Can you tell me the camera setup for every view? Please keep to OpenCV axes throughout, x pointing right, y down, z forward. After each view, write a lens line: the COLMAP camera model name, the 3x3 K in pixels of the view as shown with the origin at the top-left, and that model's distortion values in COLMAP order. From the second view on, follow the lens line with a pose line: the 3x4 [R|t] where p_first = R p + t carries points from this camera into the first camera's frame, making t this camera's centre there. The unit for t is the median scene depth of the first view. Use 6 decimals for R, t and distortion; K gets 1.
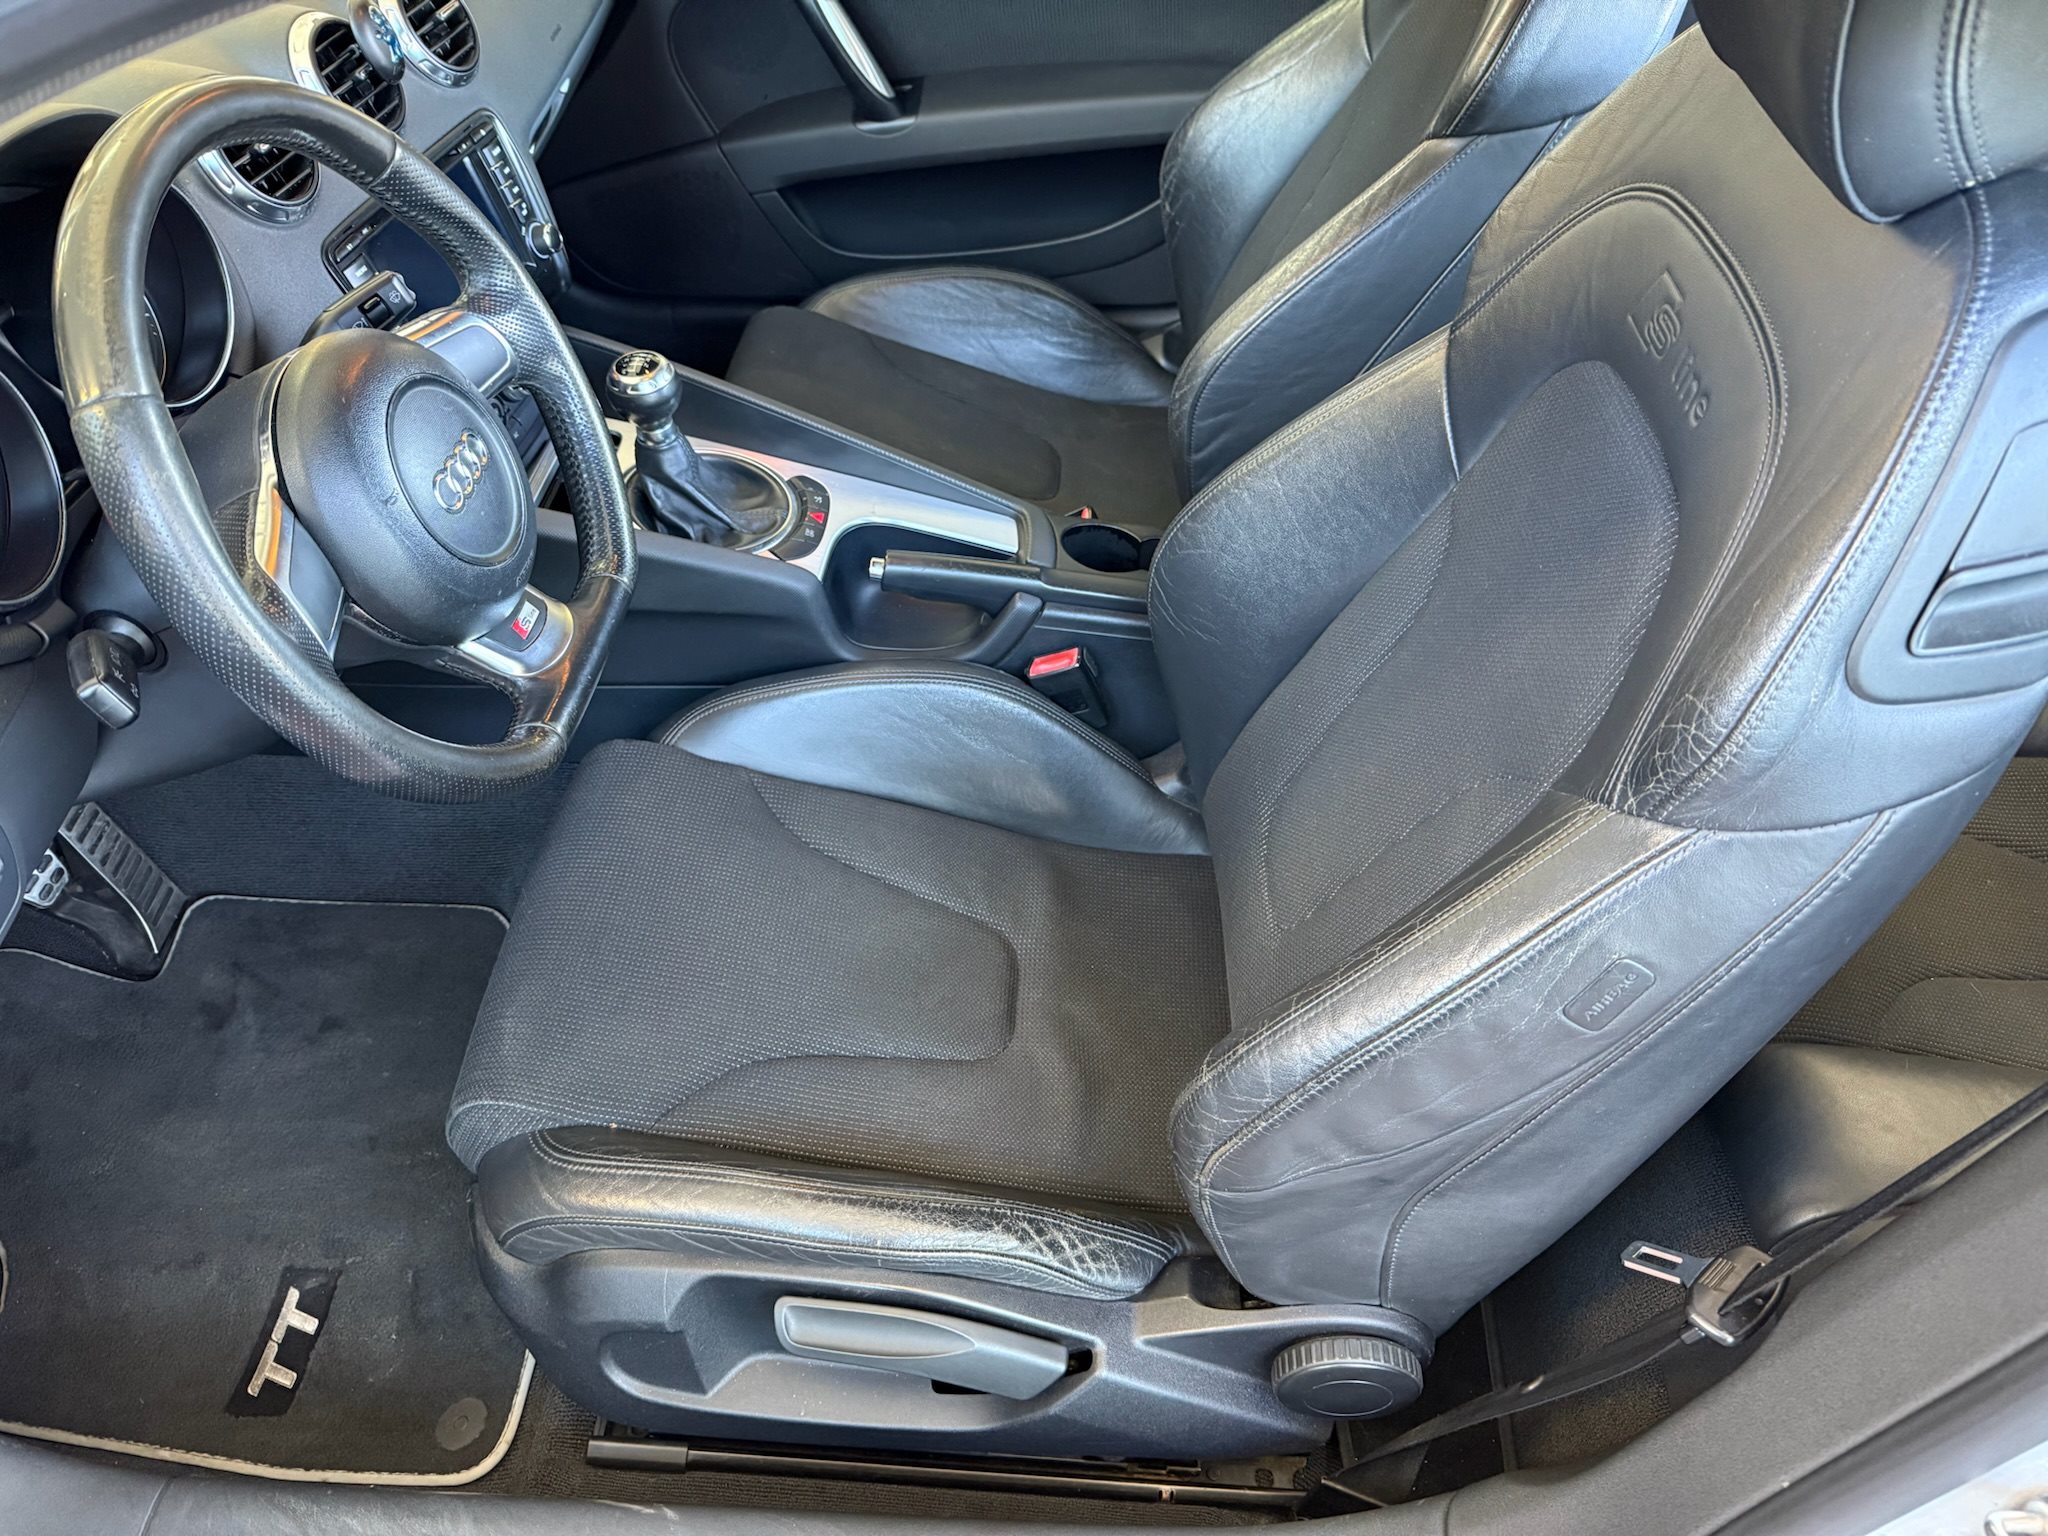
lens RADIAL K [[1430.5, 0, 1024.0], [0, 1430.5, 768.0], [0, 0, 1]] dist [0.068508, -0.103256]
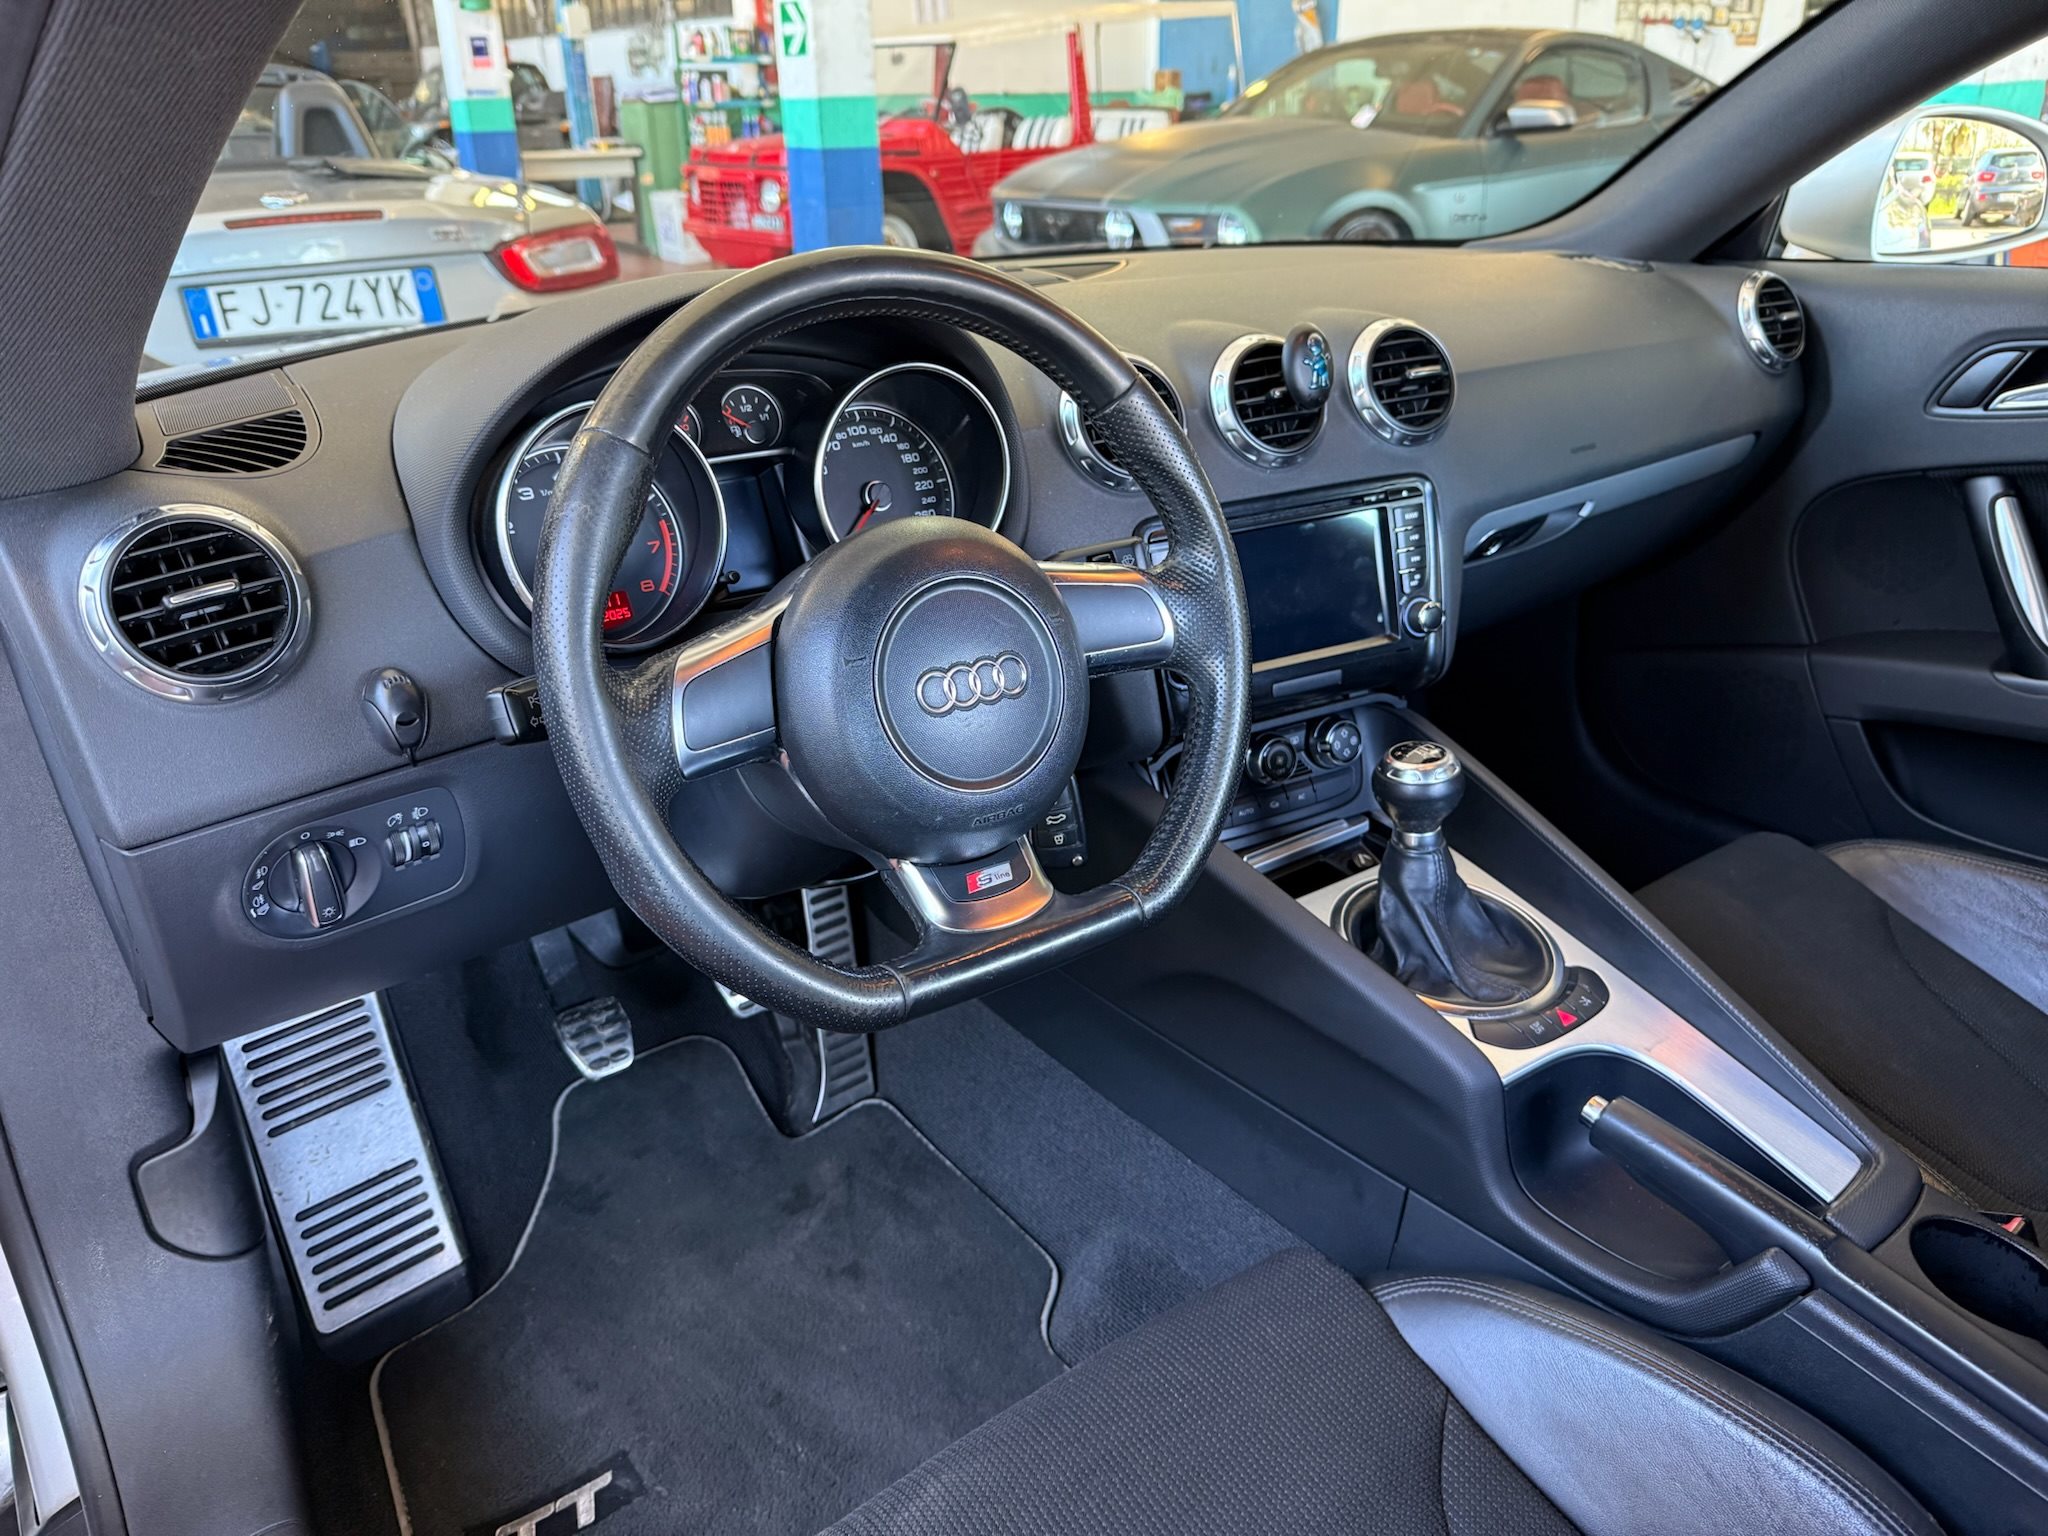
lens RADIAL K [[1430.5, 0, 1024.0], [0, 1430.5, 768.0], [0, 0, 1]] dist [0.068508, -0.103256]
pose [[0.634959, 0.304793, -0.709879, 0.171874], [-0.533847, 0.837307, -0.117999, -0.047787], [0.558421, 0.453892, 0.694368, 0.279343]]
